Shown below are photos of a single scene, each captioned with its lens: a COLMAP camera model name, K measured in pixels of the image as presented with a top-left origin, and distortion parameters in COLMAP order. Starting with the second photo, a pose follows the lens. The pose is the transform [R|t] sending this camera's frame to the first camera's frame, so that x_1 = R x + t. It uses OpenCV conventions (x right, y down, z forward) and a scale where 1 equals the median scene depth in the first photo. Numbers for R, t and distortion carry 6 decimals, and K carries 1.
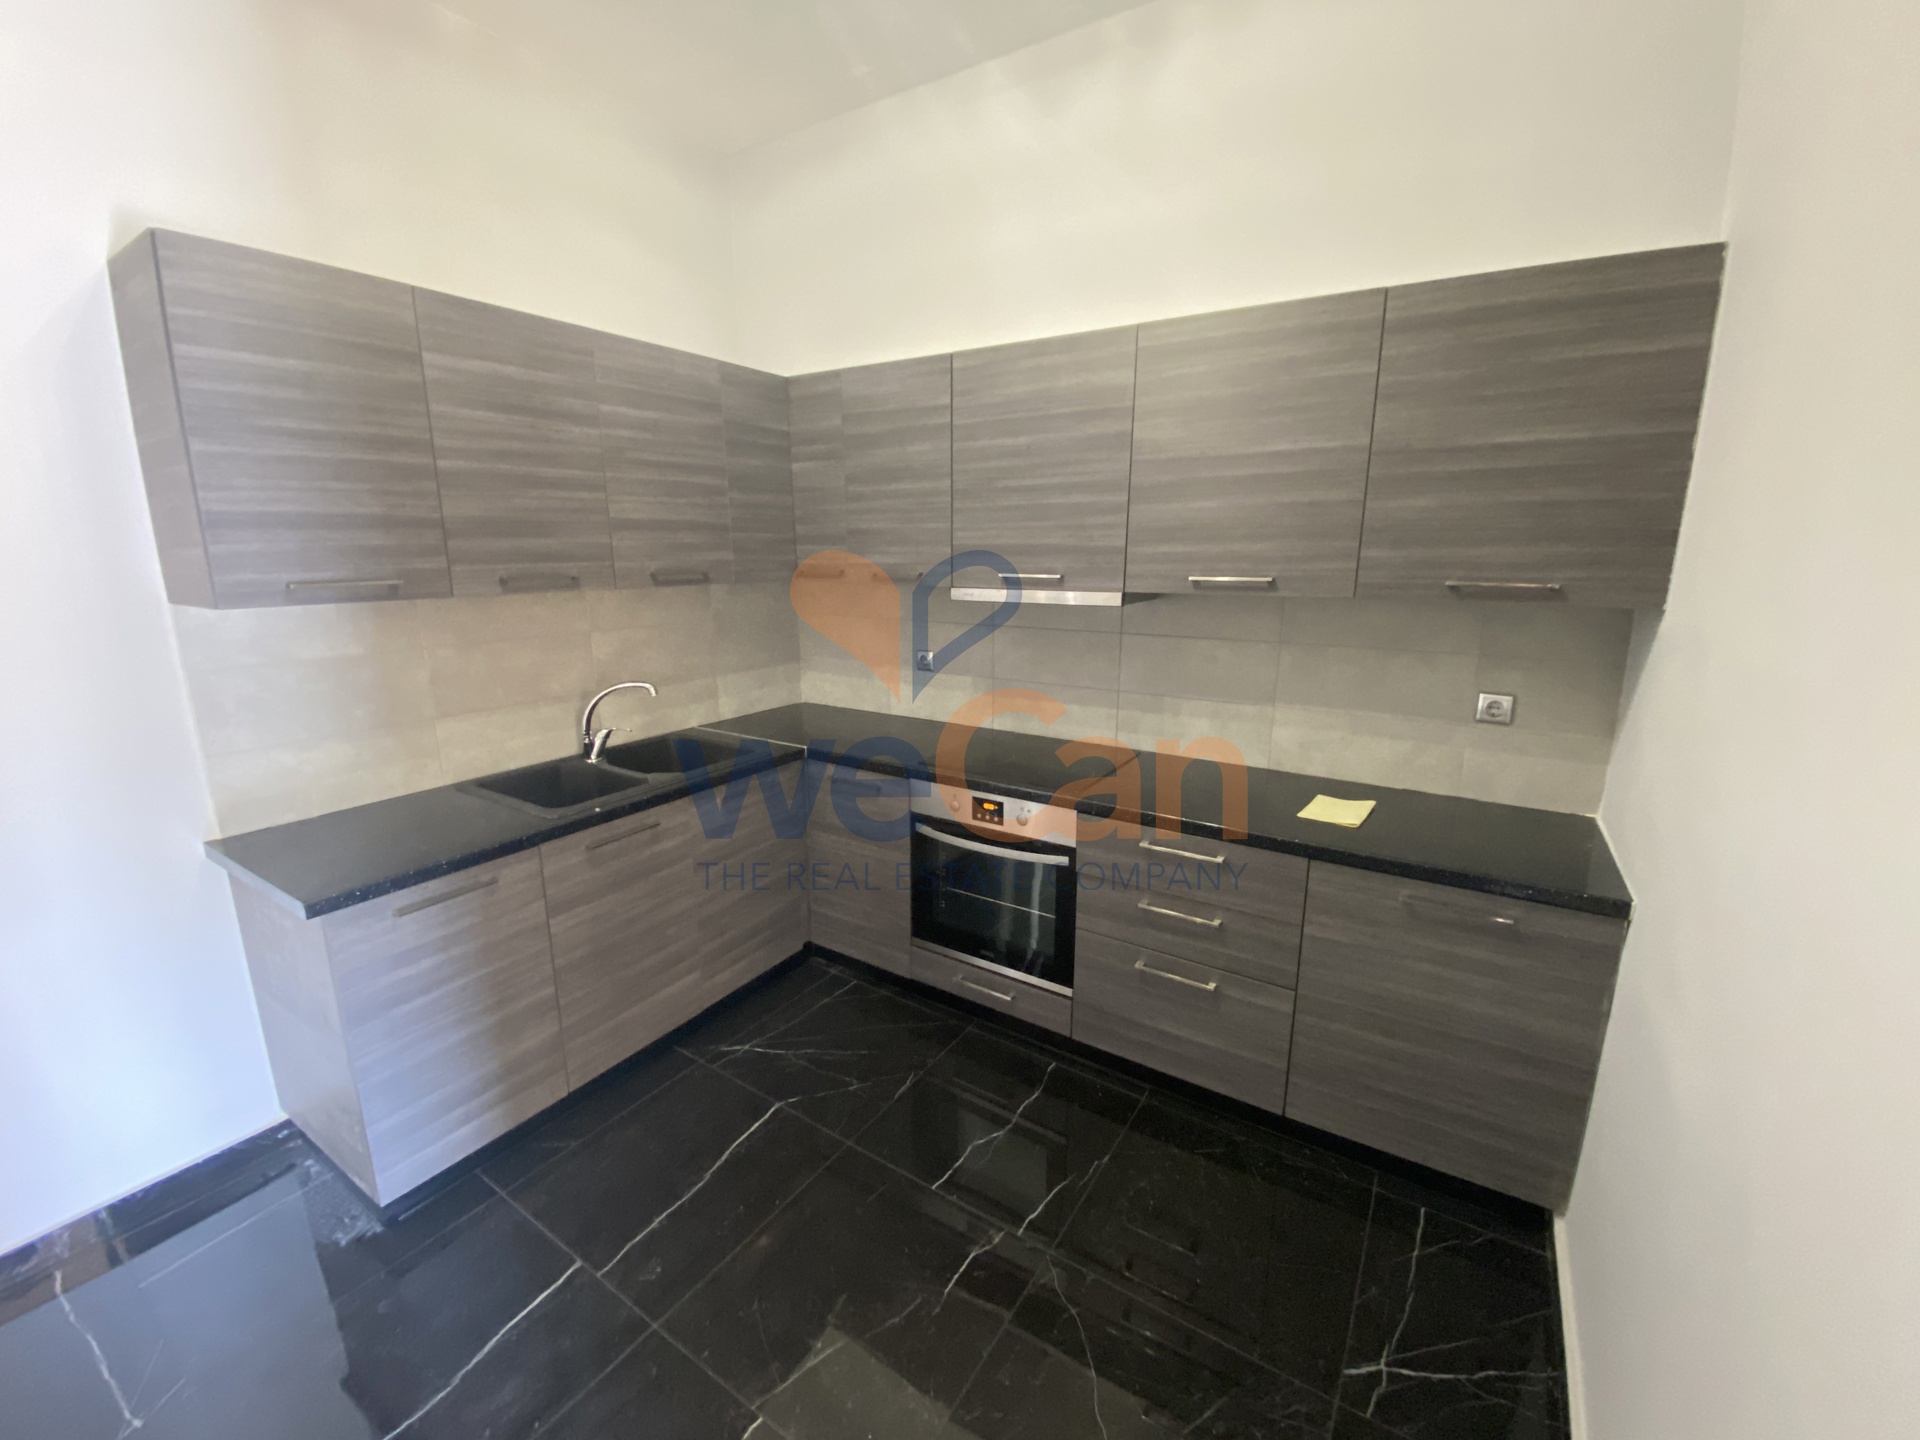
lens RADIAL K [[776.6, 0, 965.7], [0, 776.6, 715.3], [0, 0, 1]] dist [0.022501, -0.021647]
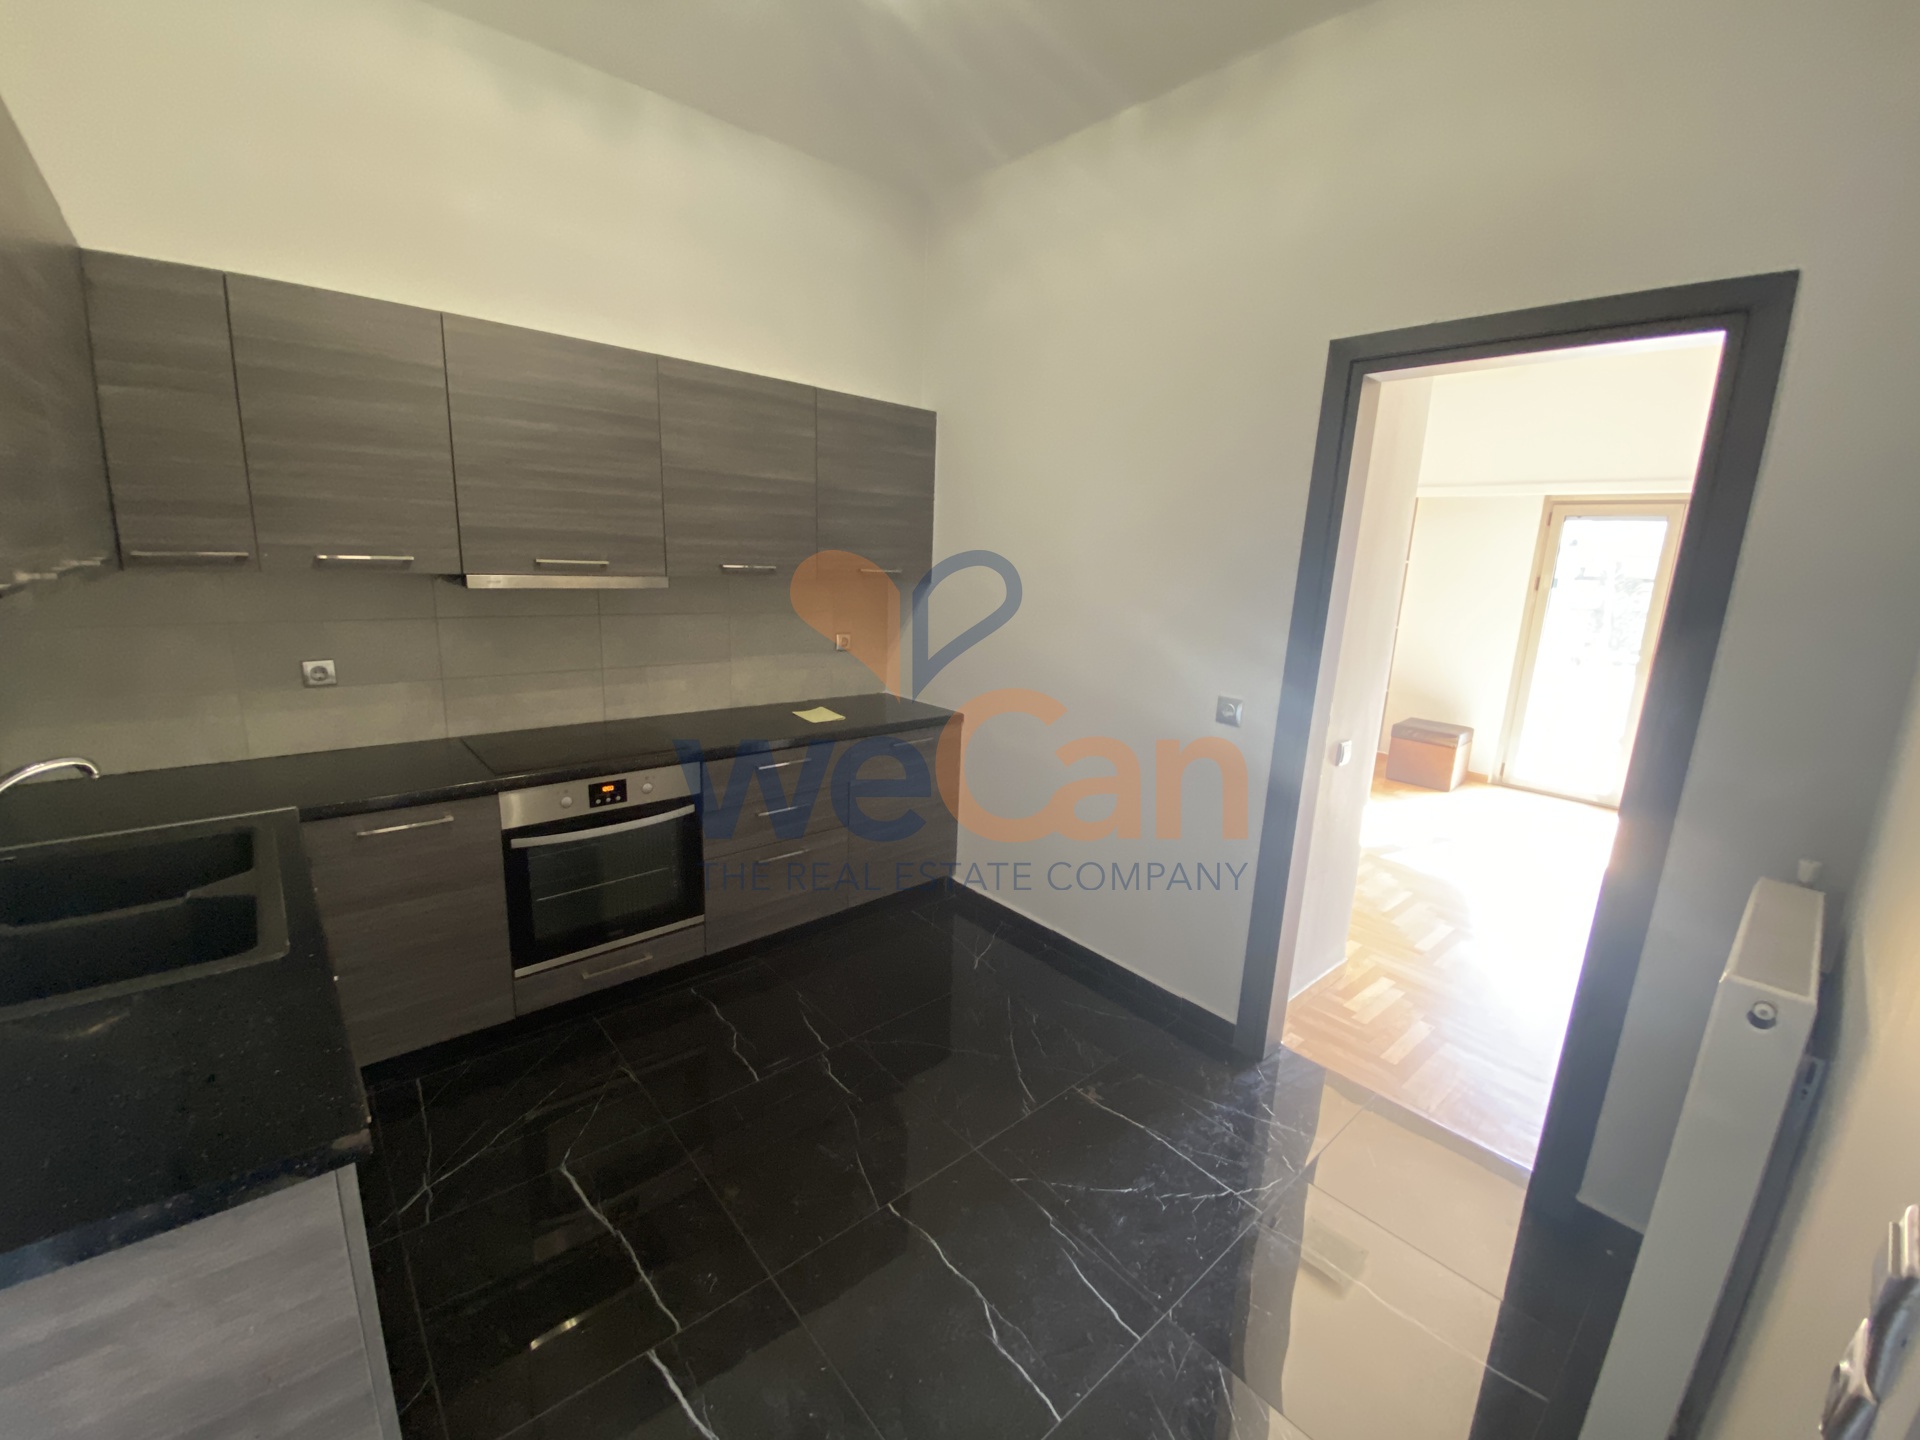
lens RADIAL K [[770.7, 0, 968.4], [0, 770.7, 716.9], [0, 0, 1]] dist [-0.012941, -0.020887]
pose [[0.255984, -0.187918, 0.948240, -0.797631], [0.156715, 0.976015, 0.151116, -0.054341], [-0.953894, 0.109920, 0.279293, 0.254933]]
